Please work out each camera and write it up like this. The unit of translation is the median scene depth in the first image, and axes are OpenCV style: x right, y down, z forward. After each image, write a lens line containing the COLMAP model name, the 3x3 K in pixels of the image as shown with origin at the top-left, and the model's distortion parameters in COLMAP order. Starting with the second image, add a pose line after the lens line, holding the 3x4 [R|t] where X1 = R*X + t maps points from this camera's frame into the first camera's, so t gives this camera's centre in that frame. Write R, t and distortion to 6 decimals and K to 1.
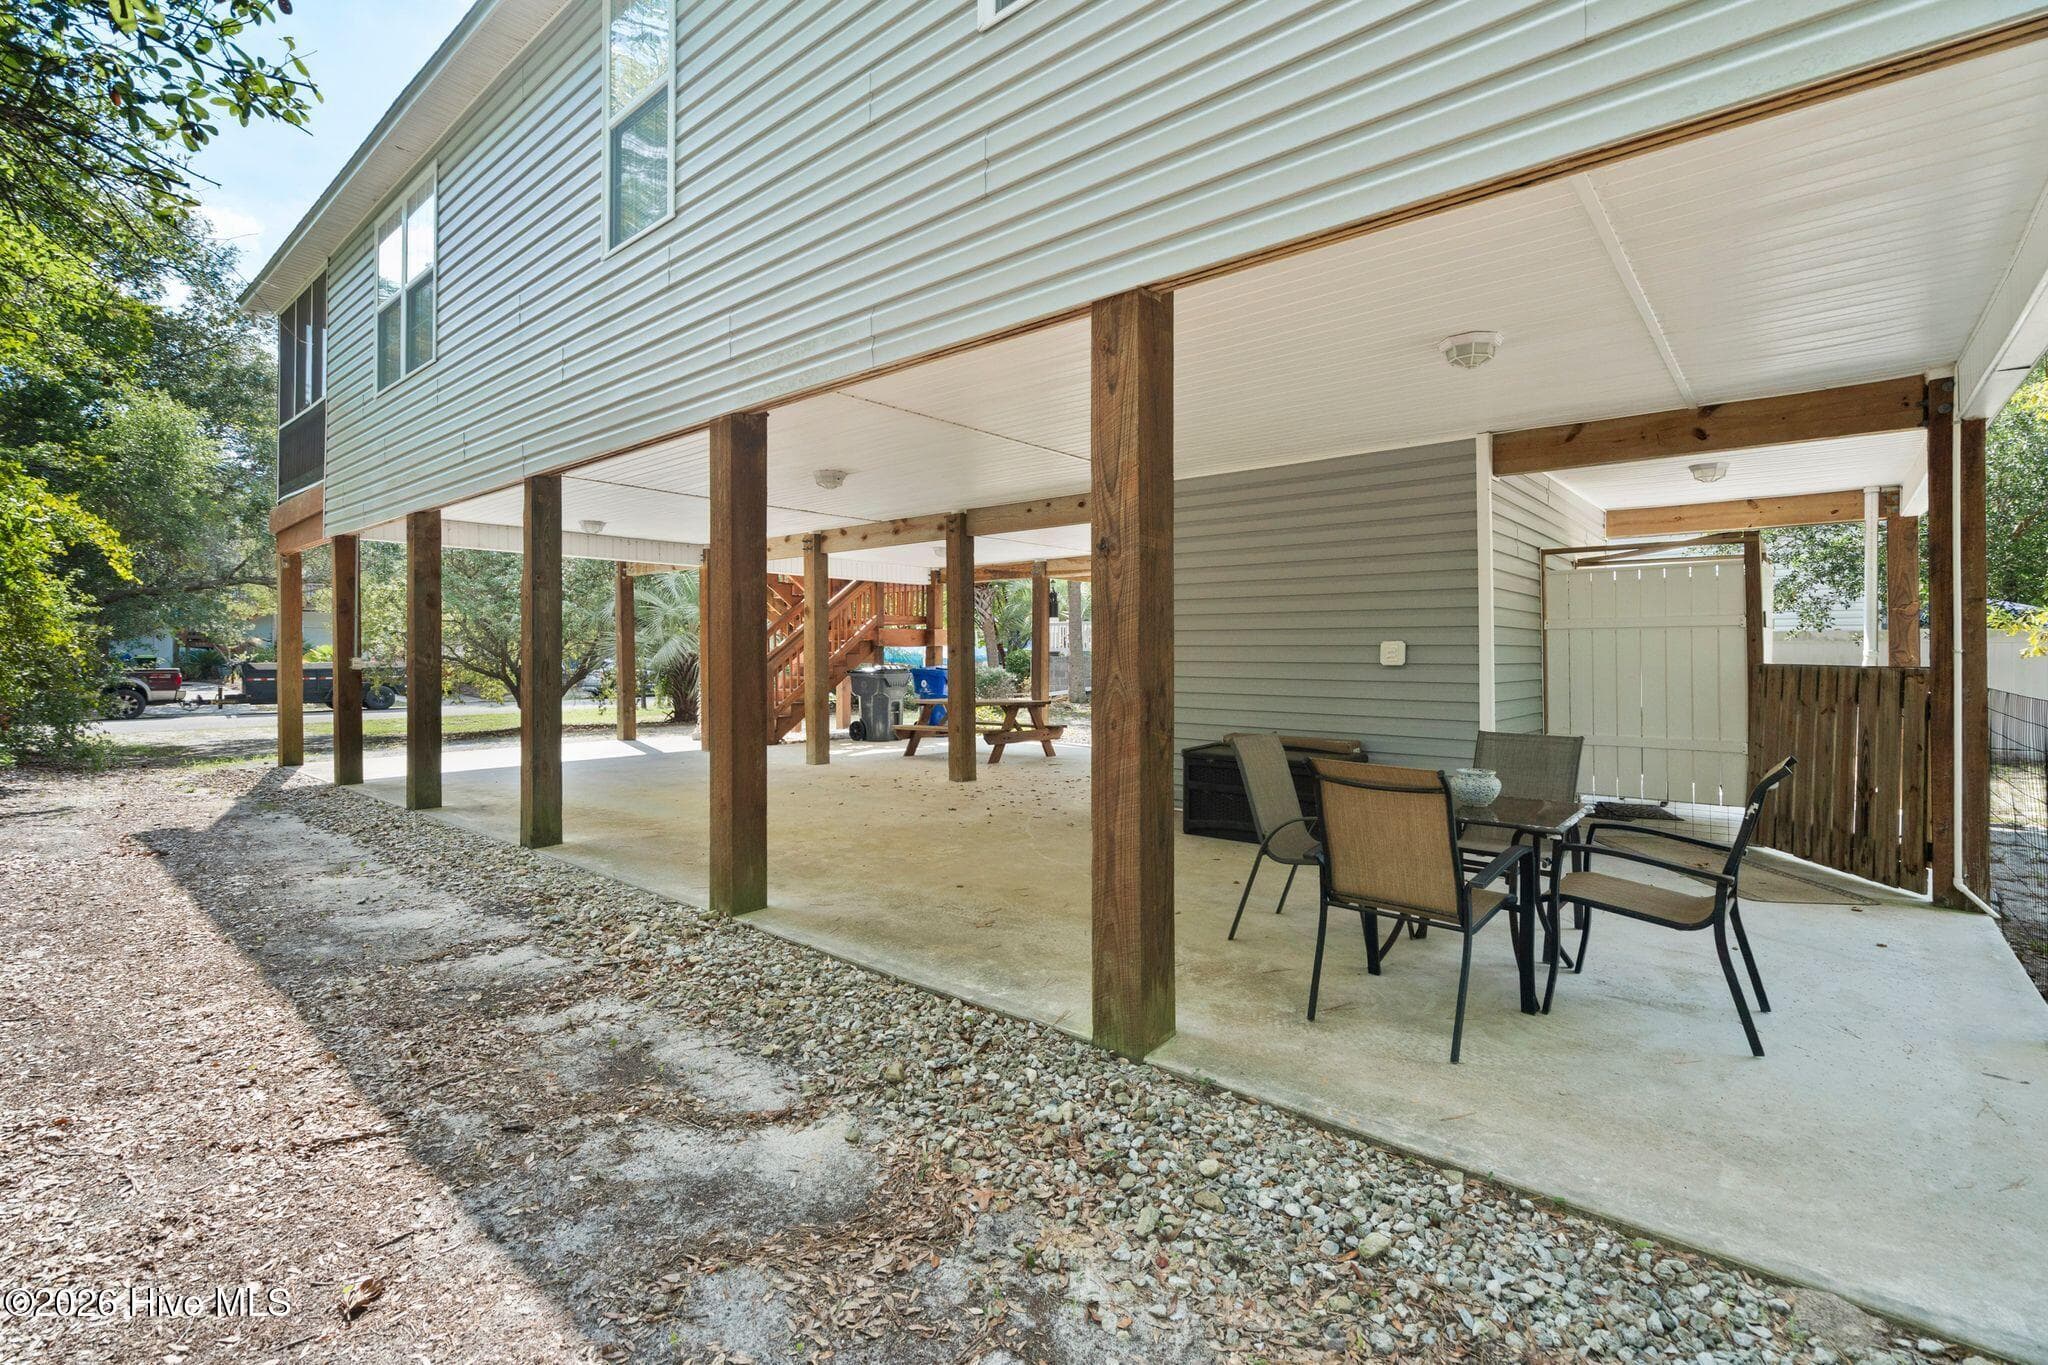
lens RADIAL K [[909.7, 0, 1010.3], [0, 909.7, 645.4], [0, 0, 1]] dist [-0.000544, 0.000101]
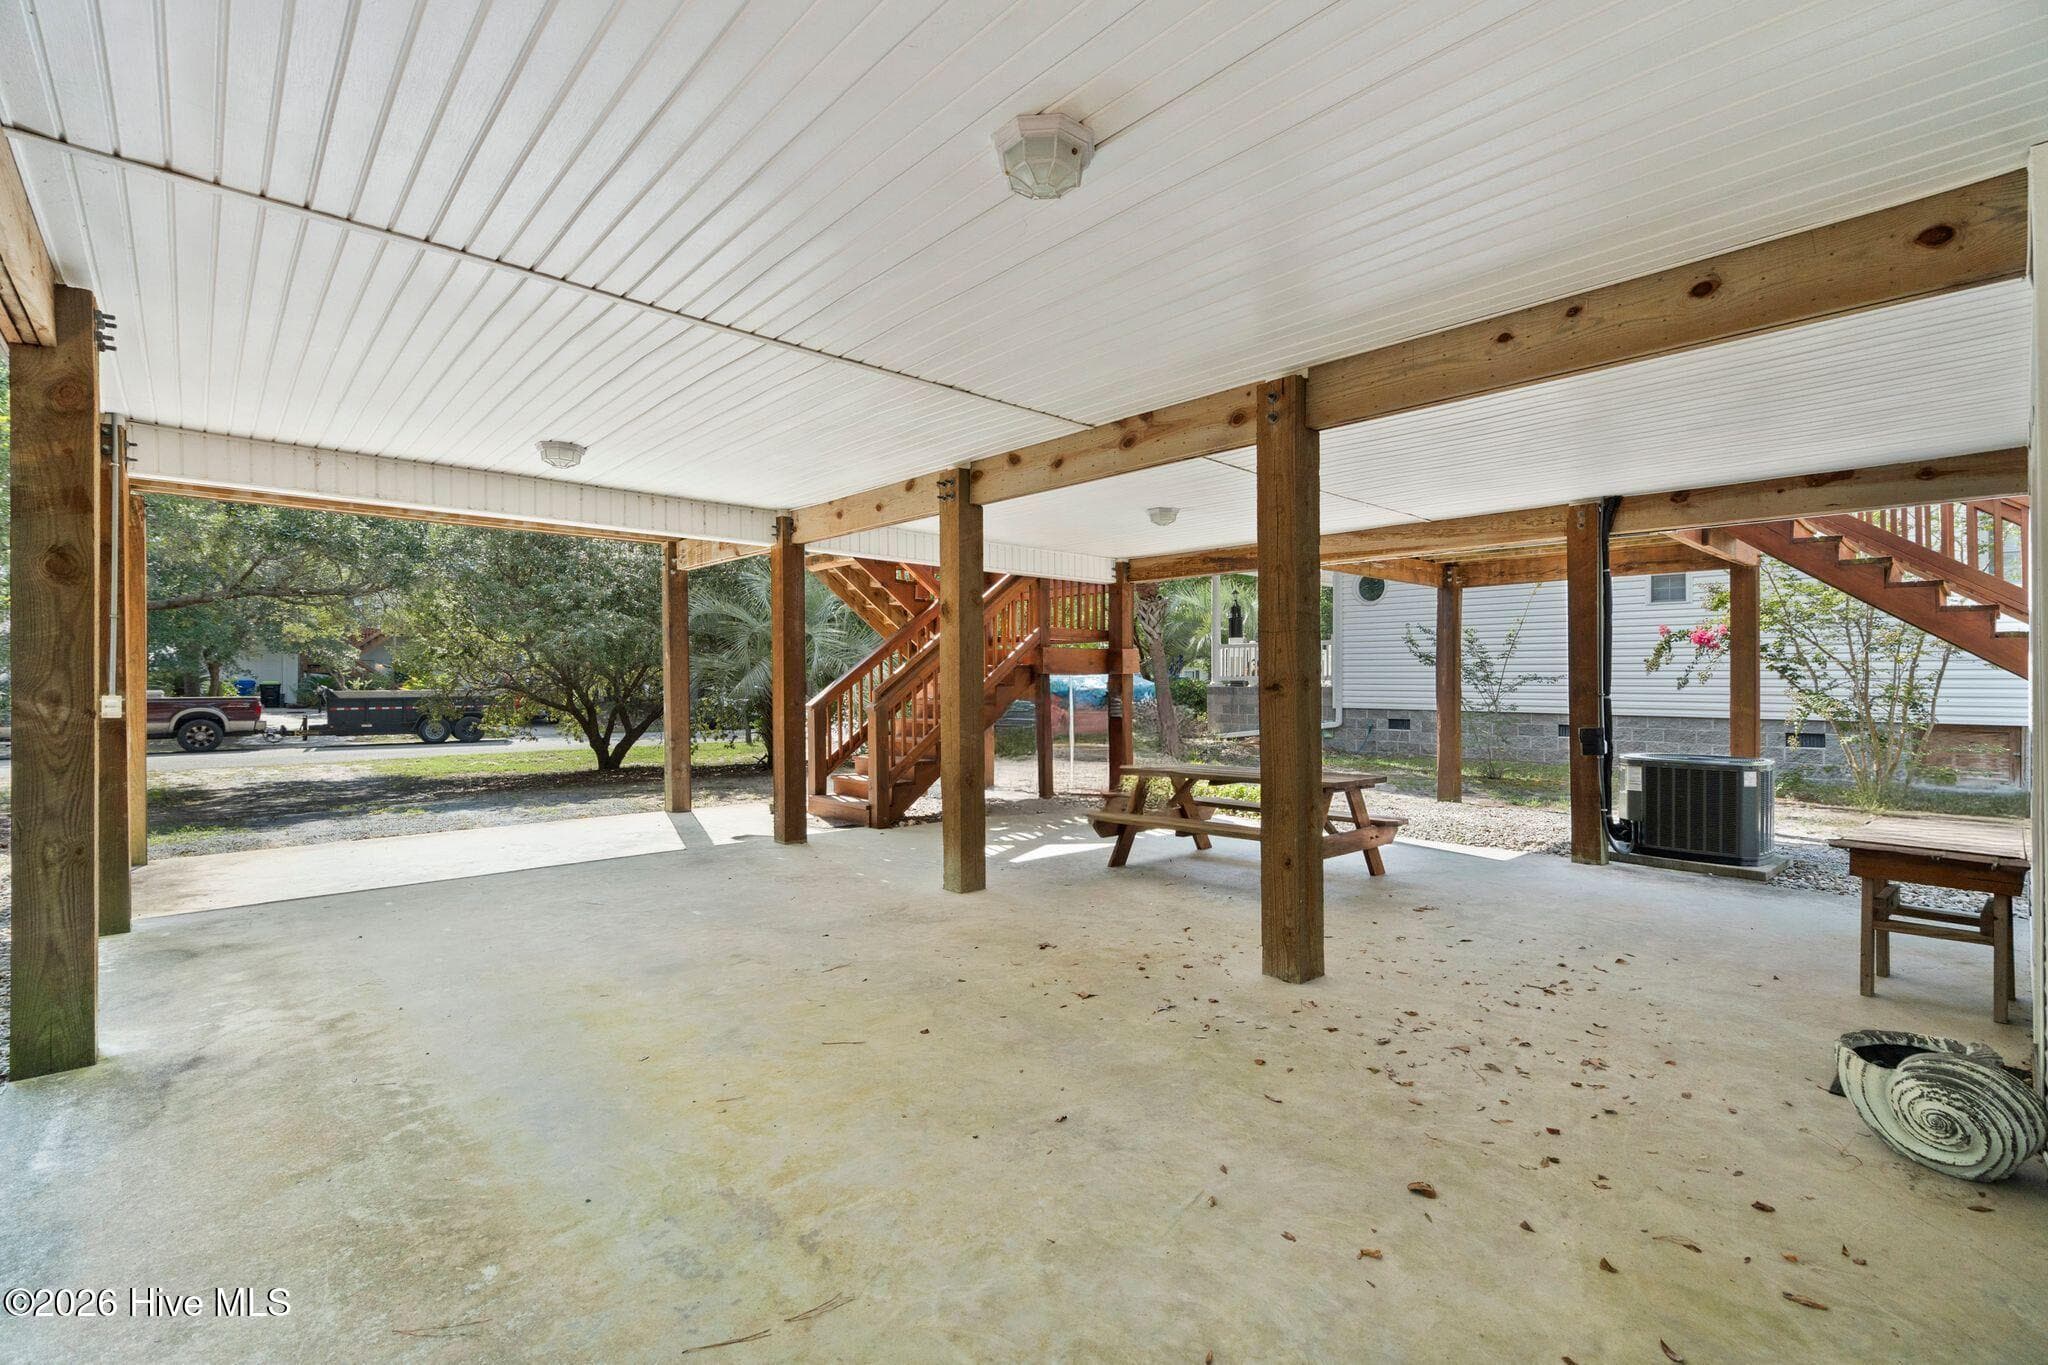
lens RADIAL K [[909.7, 0, 1026.3], [0, 909.7, 681.0], [0, 0, 1]] dist [-0.000544, 0.000101]
pose [[0.994073, 0.002419, -0.108691, -0.084568], [-0.001351, 0.999950, 0.009897, -0.000403], [0.108709, -0.009691, 0.994026, 0.336419]]
